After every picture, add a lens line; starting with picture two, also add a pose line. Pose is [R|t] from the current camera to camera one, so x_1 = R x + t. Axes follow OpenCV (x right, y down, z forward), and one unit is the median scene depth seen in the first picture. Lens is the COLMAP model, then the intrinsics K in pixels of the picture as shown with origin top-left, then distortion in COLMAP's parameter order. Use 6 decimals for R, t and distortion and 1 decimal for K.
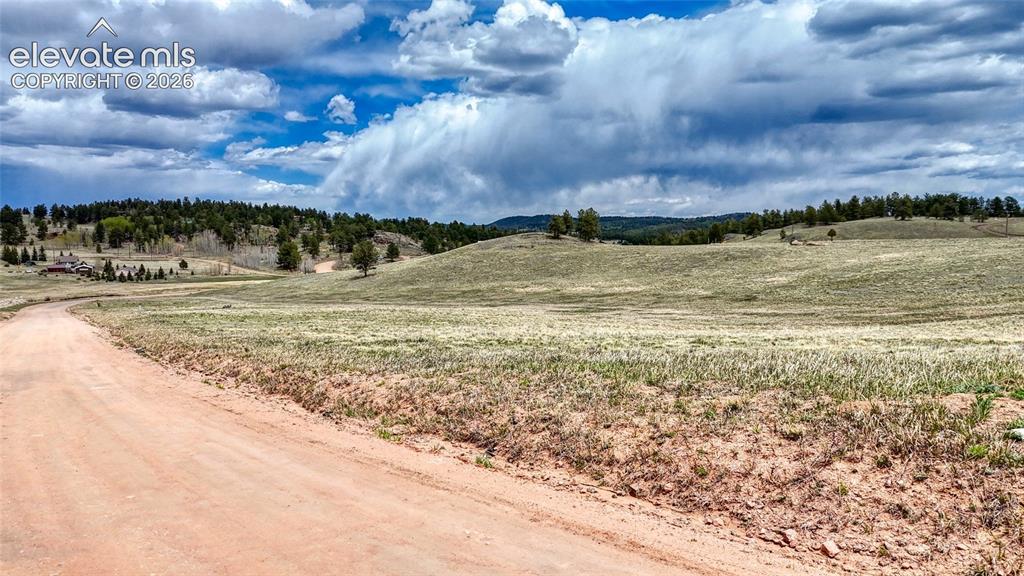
lens RADIAL K [[745.6, 0, 509.4], [0, 745.6, 288.7], [0, 0, 1]] dist [0.084911, -0.074992]
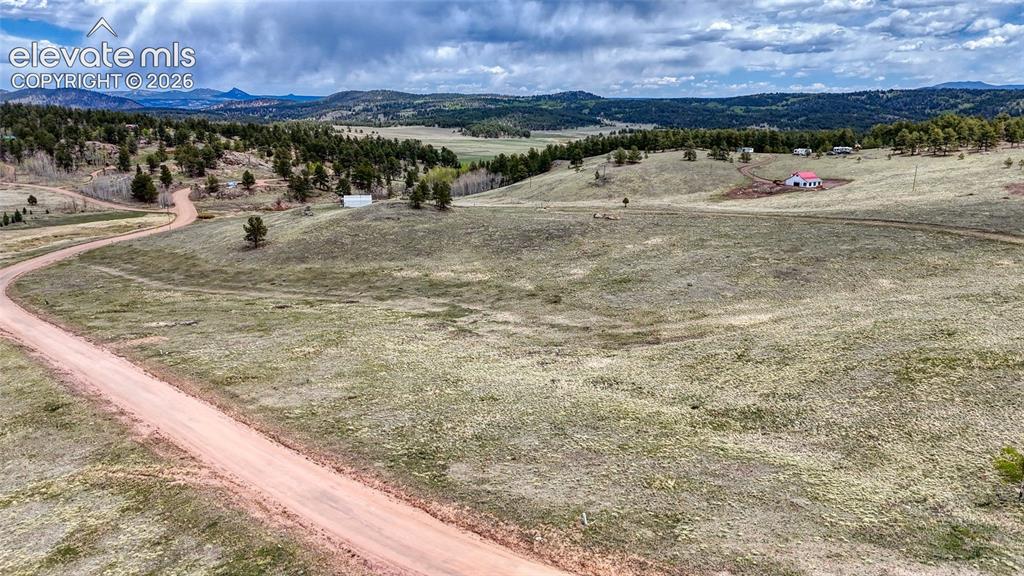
lens RADIAL K [[745.6, 0, 509.4], [0, 745.6, 288.7], [0, 0, 1]] dist [0.084911, -0.074992]
pose [[0.977492, -0.048773, 0.205257, -0.028403], [0.014186, 0.985904, 0.166710, -0.084061], [-0.210495, -0.160046, 0.964405, -0.142976]]
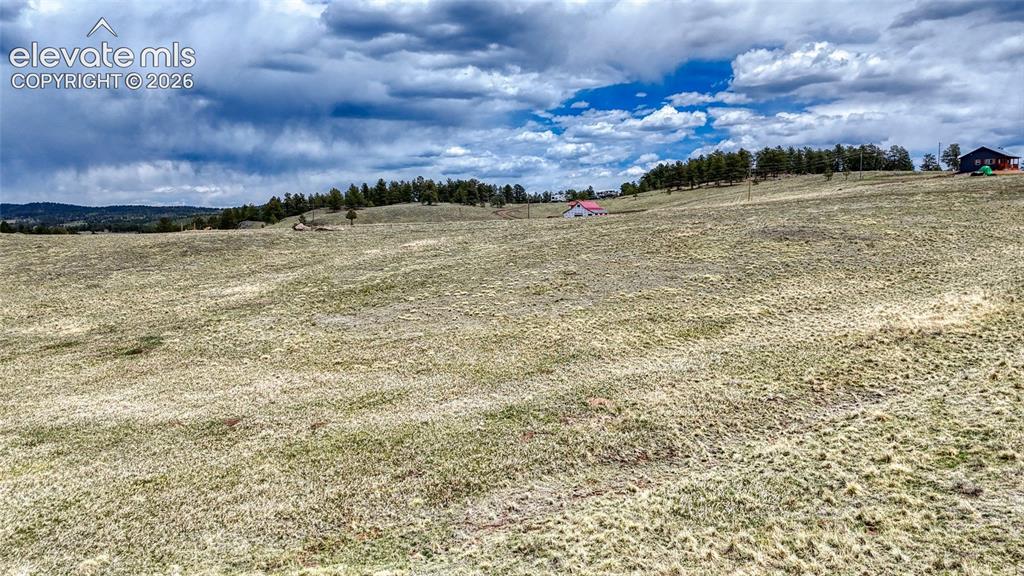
lens RADIAL K [[745.6, 0, 509.4], [0, 745.6, 288.7], [0, 0, 1]] dist [0.084911, -0.074992]
pose [[0.832148, -0.055886, 0.551731, 0.080750], [0.050032, 0.998418, 0.025670, -0.006497], [-0.552293, 0.006243, 0.833627, 0.165631]]
